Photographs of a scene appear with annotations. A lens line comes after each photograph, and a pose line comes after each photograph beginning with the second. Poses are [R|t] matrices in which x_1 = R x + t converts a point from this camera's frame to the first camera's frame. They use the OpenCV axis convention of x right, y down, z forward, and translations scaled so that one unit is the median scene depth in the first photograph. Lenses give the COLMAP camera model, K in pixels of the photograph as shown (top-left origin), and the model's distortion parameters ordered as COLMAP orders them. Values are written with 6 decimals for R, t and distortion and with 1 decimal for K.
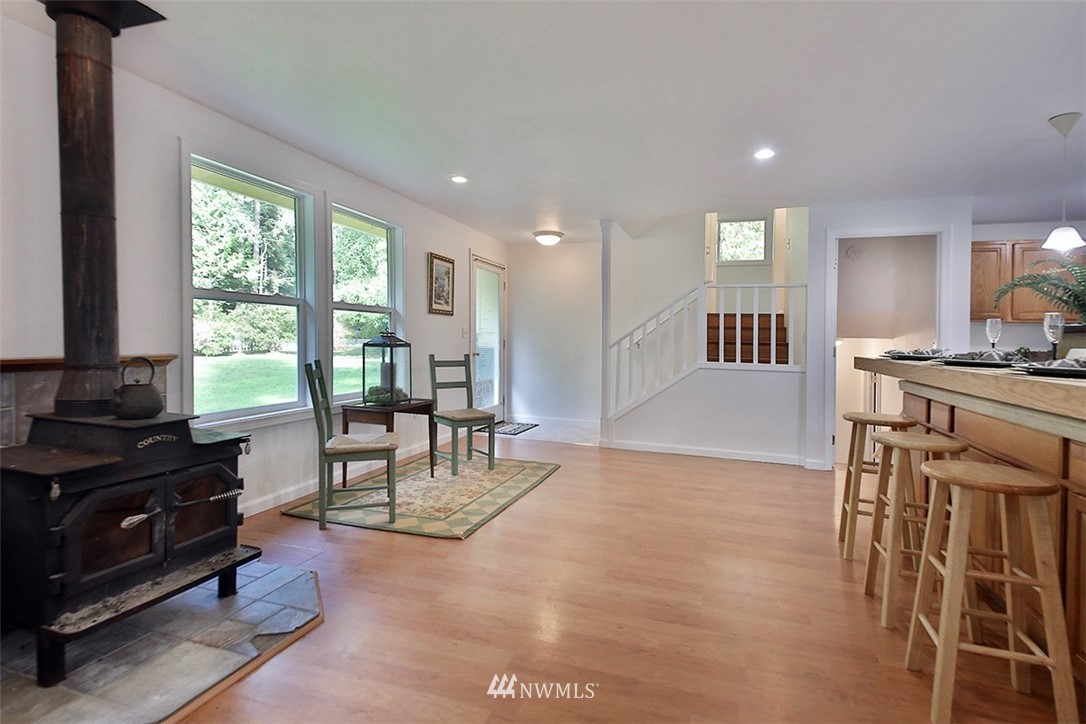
lens RADIAL K [[525.4, 0, 544.0], [0, 525.4, 343.7], [0, 0, 1]] dist [0.000238, 0.000063]
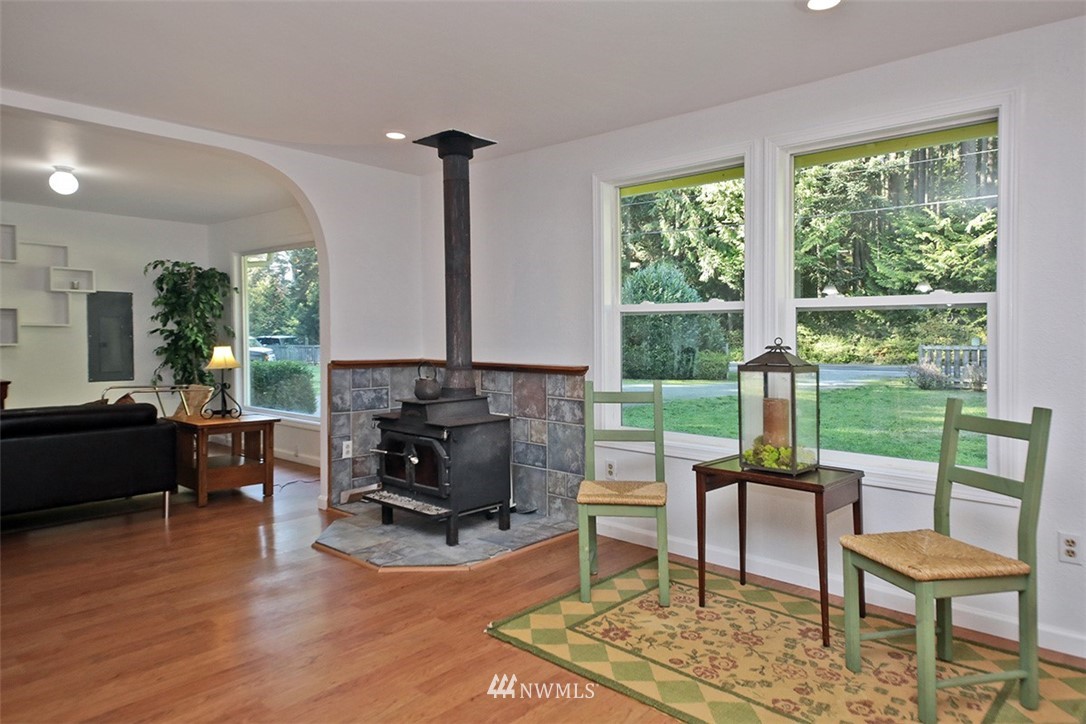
lens RADIAL K [[711.9, 0, 543.0], [0, 711.9, 362.0], [0, 0, 1]] dist [0.074703, 0.000052]
pose [[-0.404481, 0.028449, -0.914104, 0.595311], [-0.015182, 0.999169, 0.037815, -0.032986], [0.914420, 0.029173, -0.403713, 1.224752]]
